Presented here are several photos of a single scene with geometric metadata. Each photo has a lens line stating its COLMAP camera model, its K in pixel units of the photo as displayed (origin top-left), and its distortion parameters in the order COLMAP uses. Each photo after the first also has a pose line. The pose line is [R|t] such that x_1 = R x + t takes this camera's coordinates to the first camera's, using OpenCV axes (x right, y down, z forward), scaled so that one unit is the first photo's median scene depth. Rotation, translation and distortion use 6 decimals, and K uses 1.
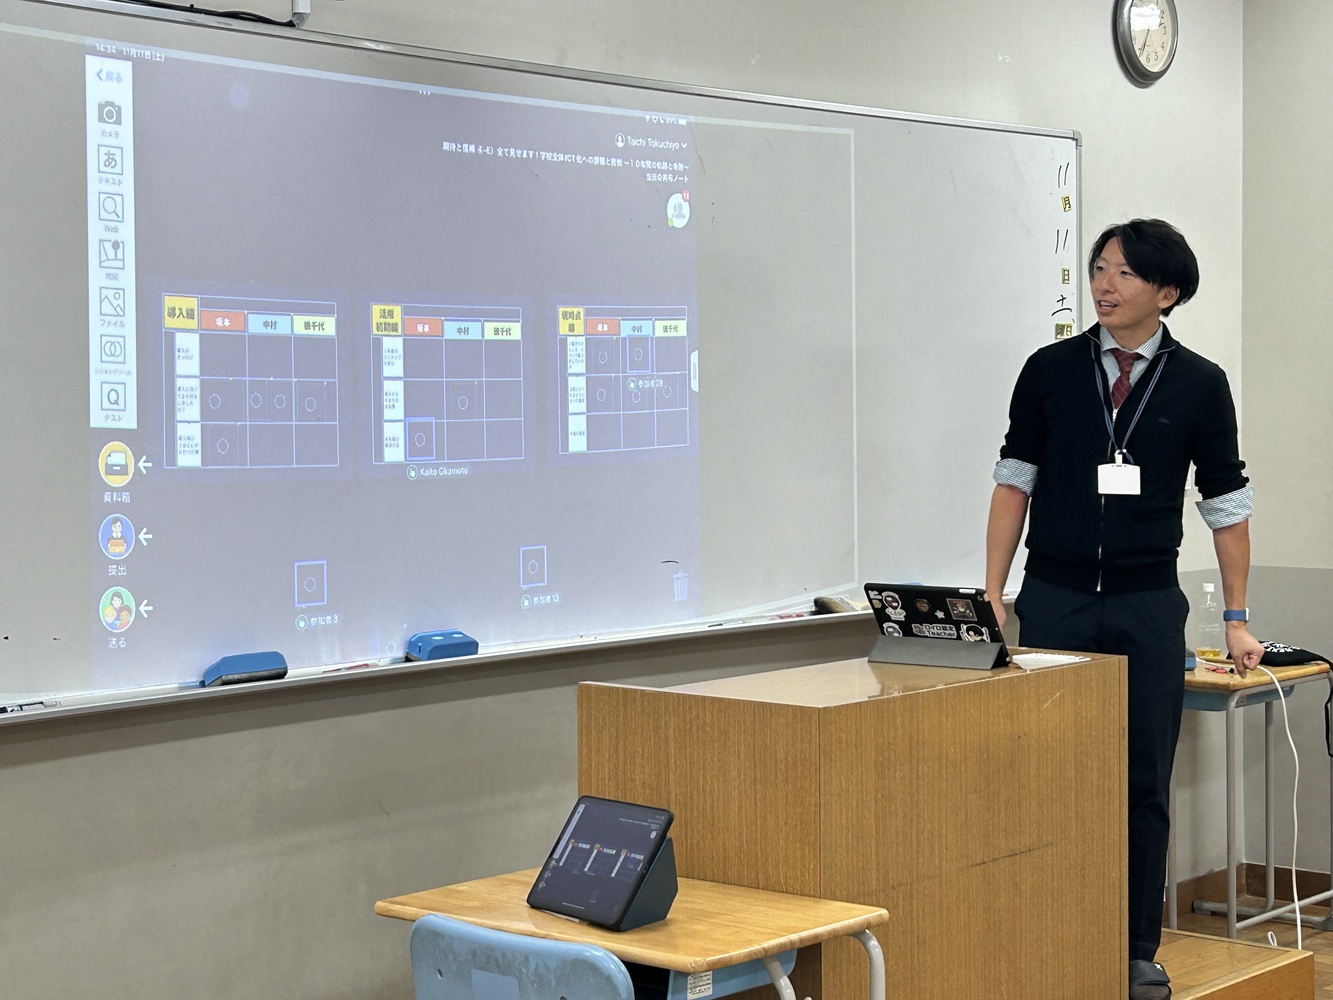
lens RADIAL K [[2422.1, 0, 666.5], [0, 2422.1, 500.0], [0, 0, 1]] dist [0.183706, 0.051193]
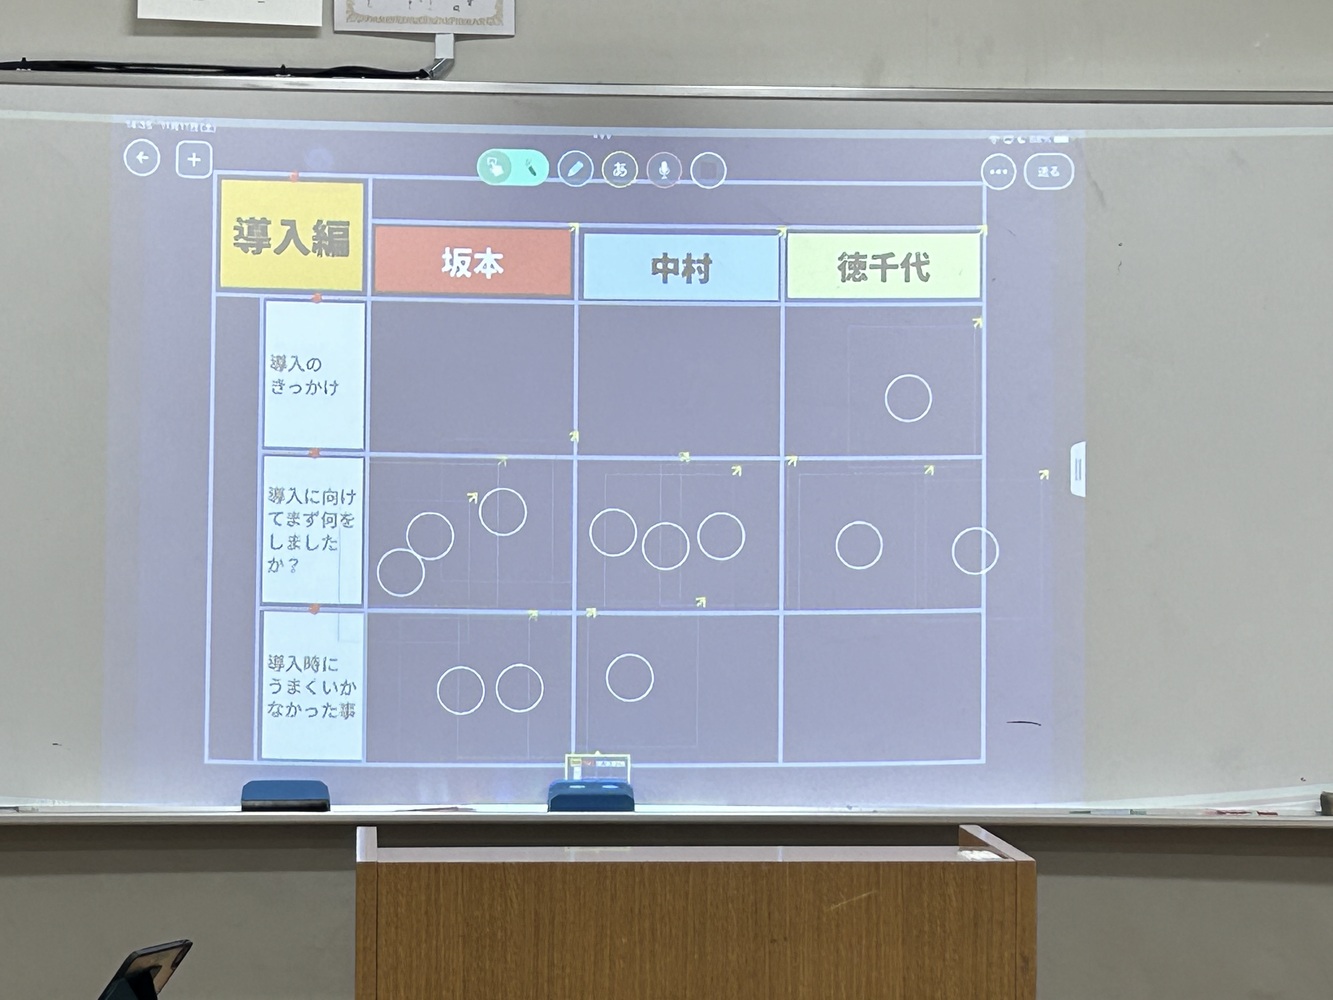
lens RADIAL K [[3958.2, 0, 666.5], [0, 3958.2, 500.0], [0, 0, 1]] dist [0.169803, 0.756522]
pose [[0.718222, 0.017843, -0.695585, 0.966688], [-0.043726, 0.998853, -0.019526, -0.017892], [0.694439, 0.044439, 0.718178, 0.044723]]
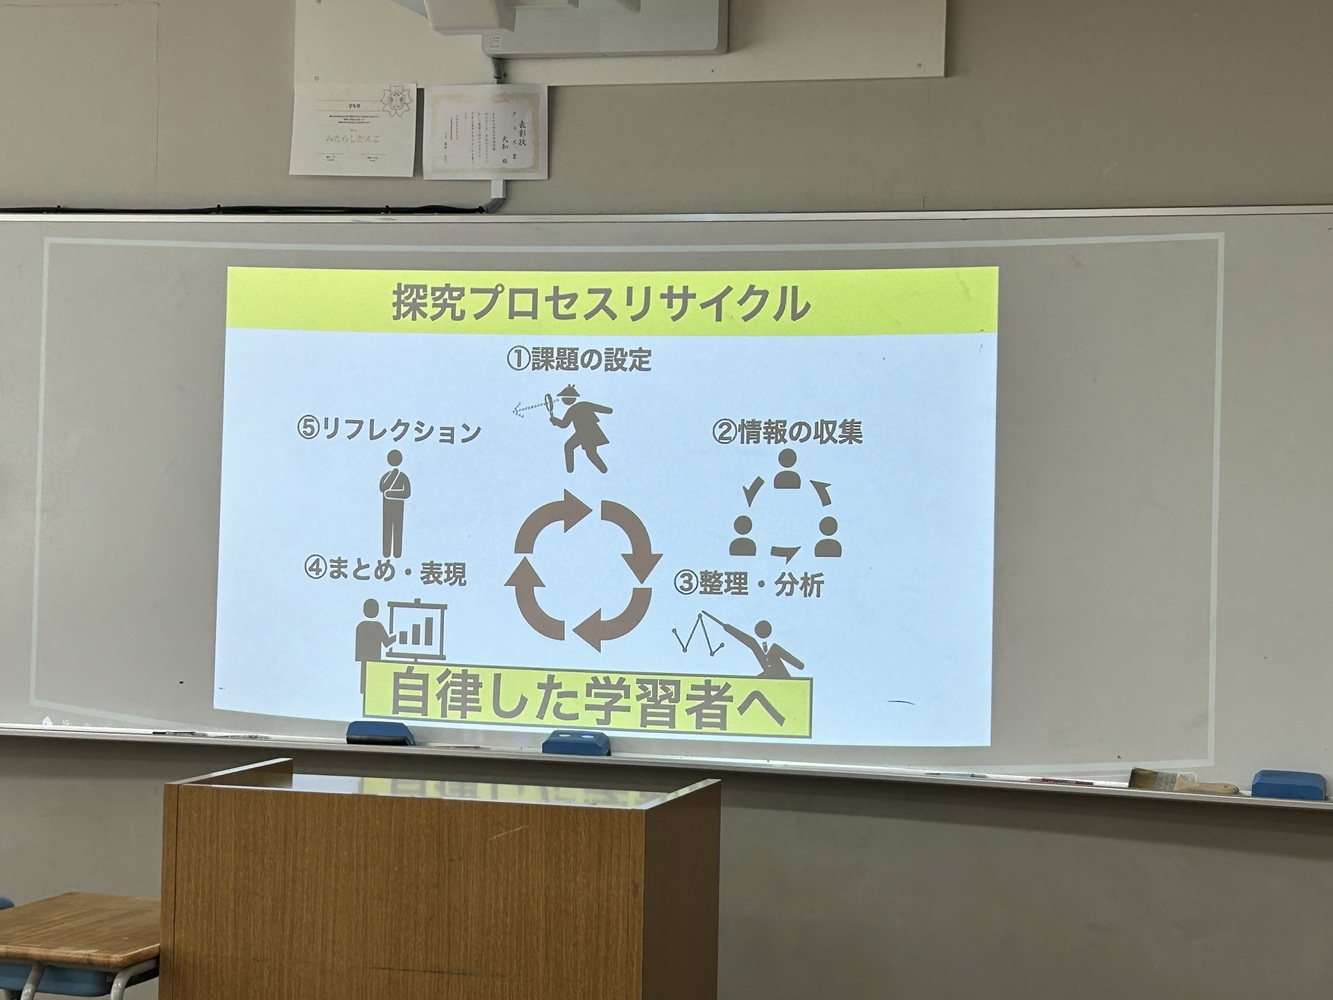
lens RADIAL K [[2740.5, 0, 618.2], [0, 2740.5, 497.5], [0, 0, 1]] dist [0.304325, -2.199434]
pose [[0.420065, 0.021778, -0.907233, 1.182880], [-0.065255, 0.997849, -0.006261, -0.051857], [0.905145, 0.061831, 0.420583, 0.535401]]
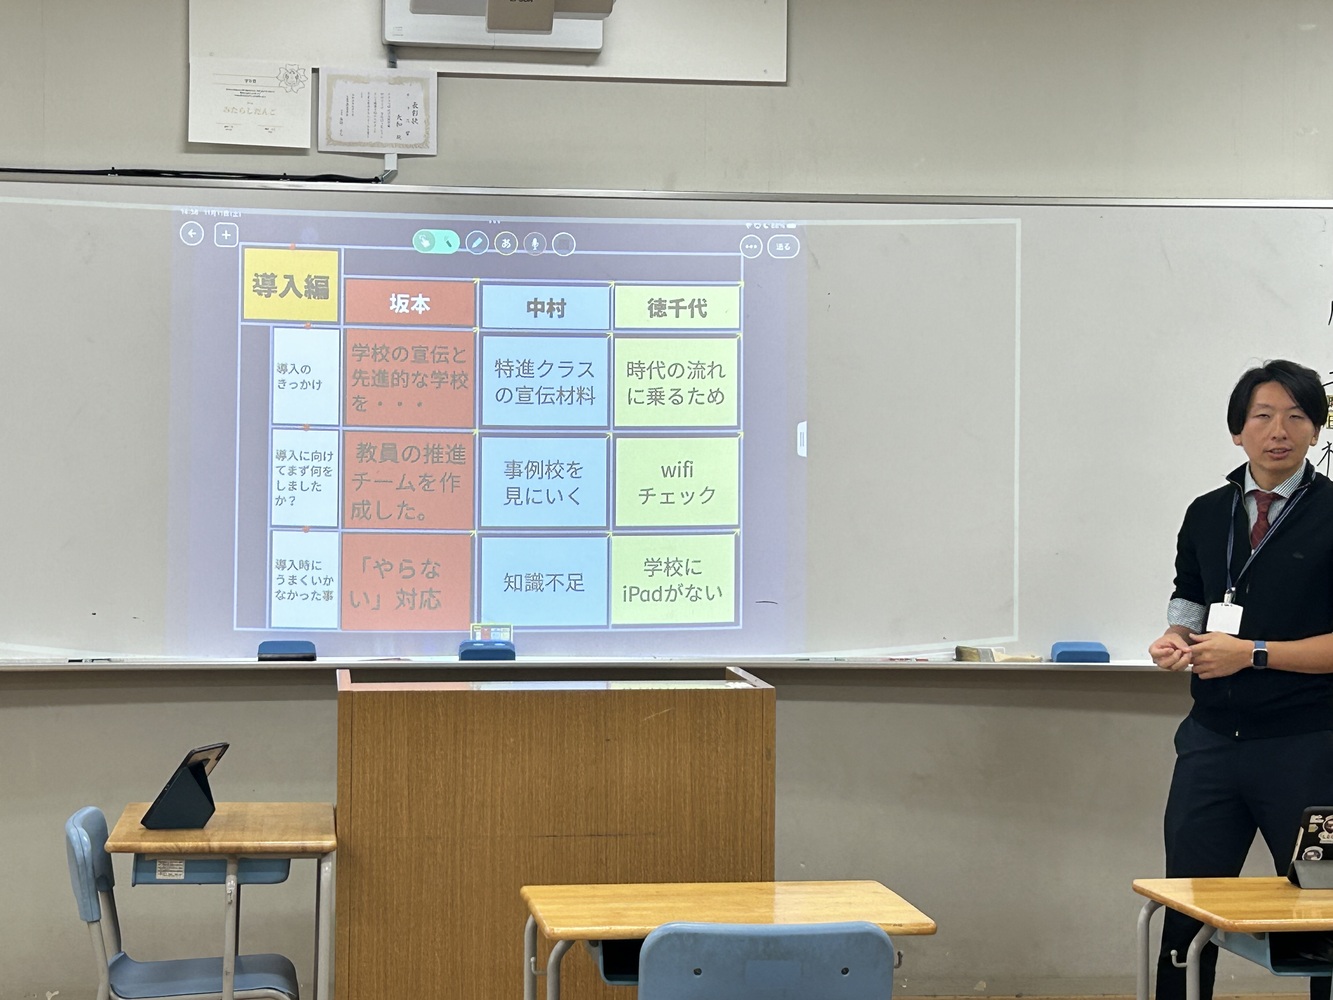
lens RADIAL K [[2637.0, 0, 666.5], [0, 2637.0, 500.0], [0, 0, 1]] dist [0.174818, -0.141945]
pose [[0.754567, 0.027371, -0.655651, 0.991443], [-0.043678, 0.999009, -0.008563, -0.013060], [0.654767, 0.035099, 0.755015, 0.009104]]
